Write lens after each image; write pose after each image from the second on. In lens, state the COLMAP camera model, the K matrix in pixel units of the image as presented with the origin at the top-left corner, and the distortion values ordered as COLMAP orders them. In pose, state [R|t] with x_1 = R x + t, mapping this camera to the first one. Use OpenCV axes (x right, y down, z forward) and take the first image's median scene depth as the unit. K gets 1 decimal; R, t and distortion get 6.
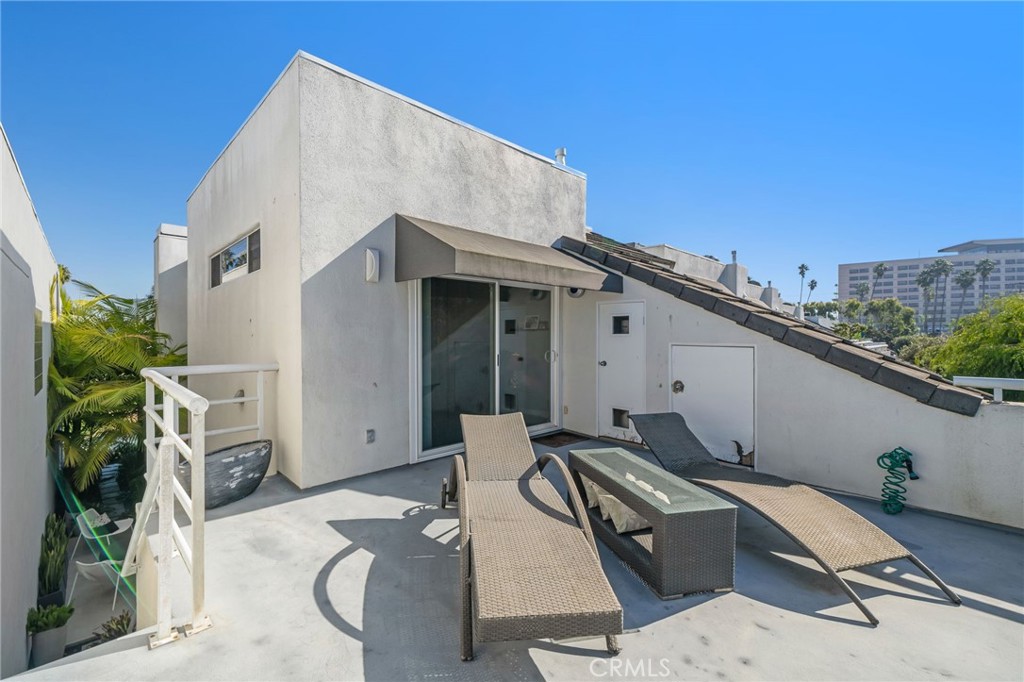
lens RADIAL K [[437.6, 0, 479.0], [0, 437.6, 338.8], [0, 0, 1]] dist [0.000947, 0.000188]
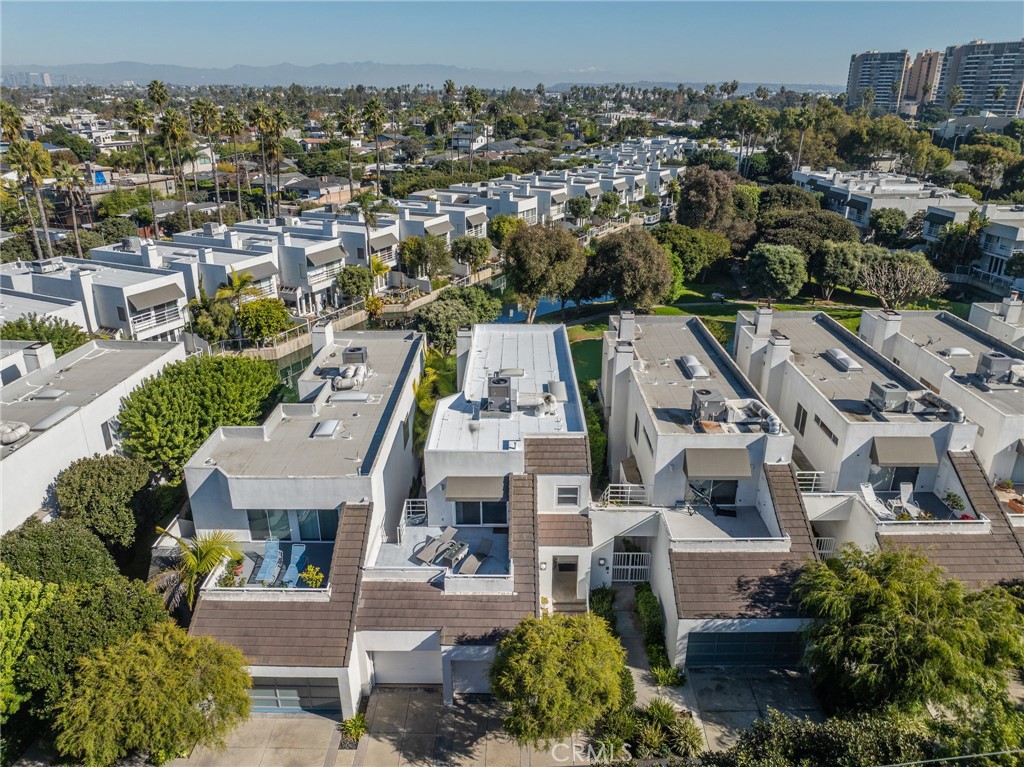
lens RADIAL K [[720.4, 0, 512.0], [0, 720.4, 383.5], [0, 0, 1]] dist [-0.039154, 0.004665]
pose [[0.737208, 0.253743, -0.626210, 4.573351], [-0.002092, 0.927657, 0.373427, -3.856218], [0.675662, -0.273983, 0.684407, -3.235237]]
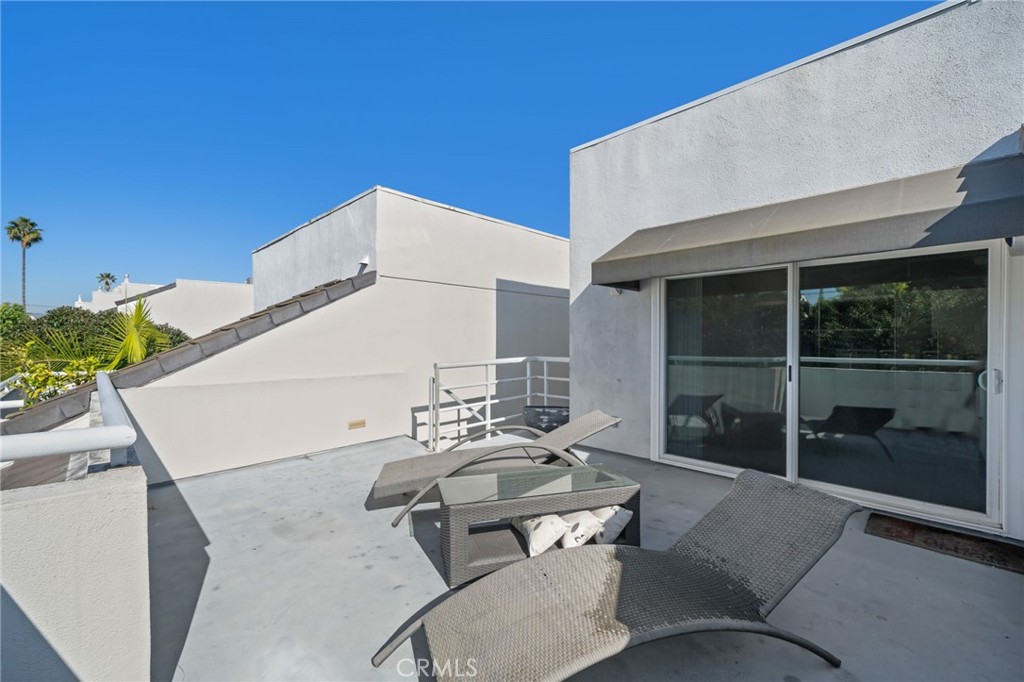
lens RADIAL K [[418.6, 0, 493.9], [0, 418.6, 343.7], [0, 0, 1]] dist [0.000798, -0.000052]
pose [[0.029282, 0.006113, -0.999553, 0.884264], [-0.008706, 0.999945, 0.005860, -0.000039], [0.999533, 0.008531, 0.029333, 0.608984]]
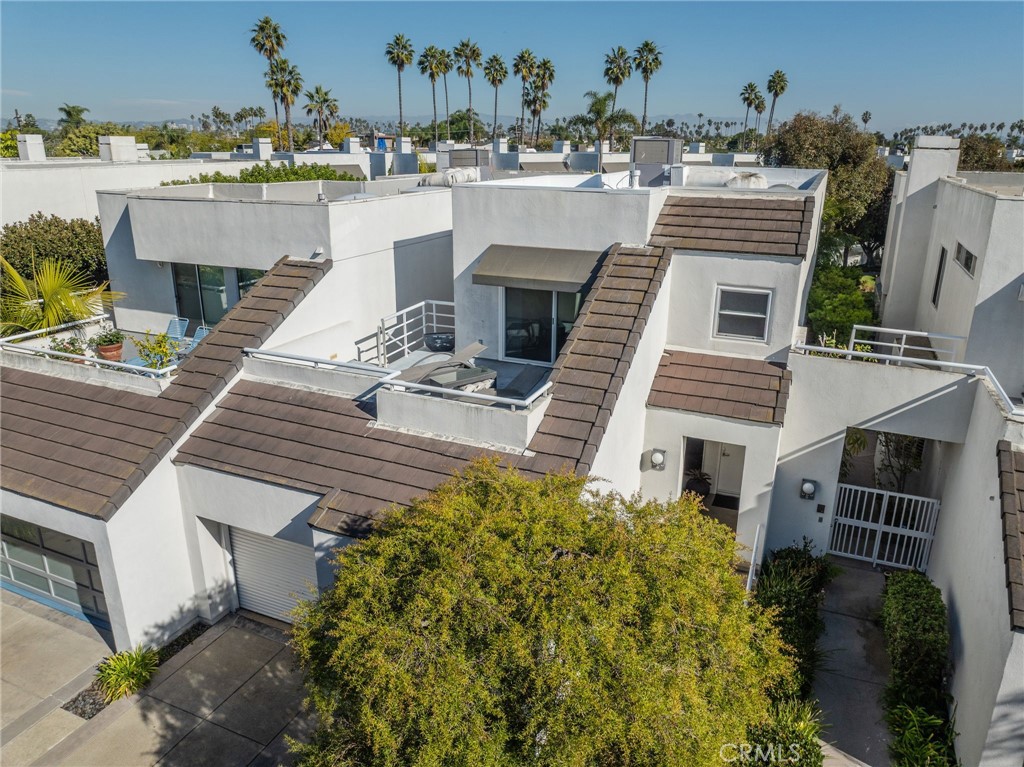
lens RADIAL K [[720.4, 0, 512.0], [0, 720.4, 383.5], [0, 0, 1]] dist [-0.039154, 0.004665]
pose [[0.408070, 0.292732, -0.864747, 3.112135], [-0.011958, 0.948832, 0.315553, -0.759809], [0.912872, -0.118427, 0.390690, -0.361360]]
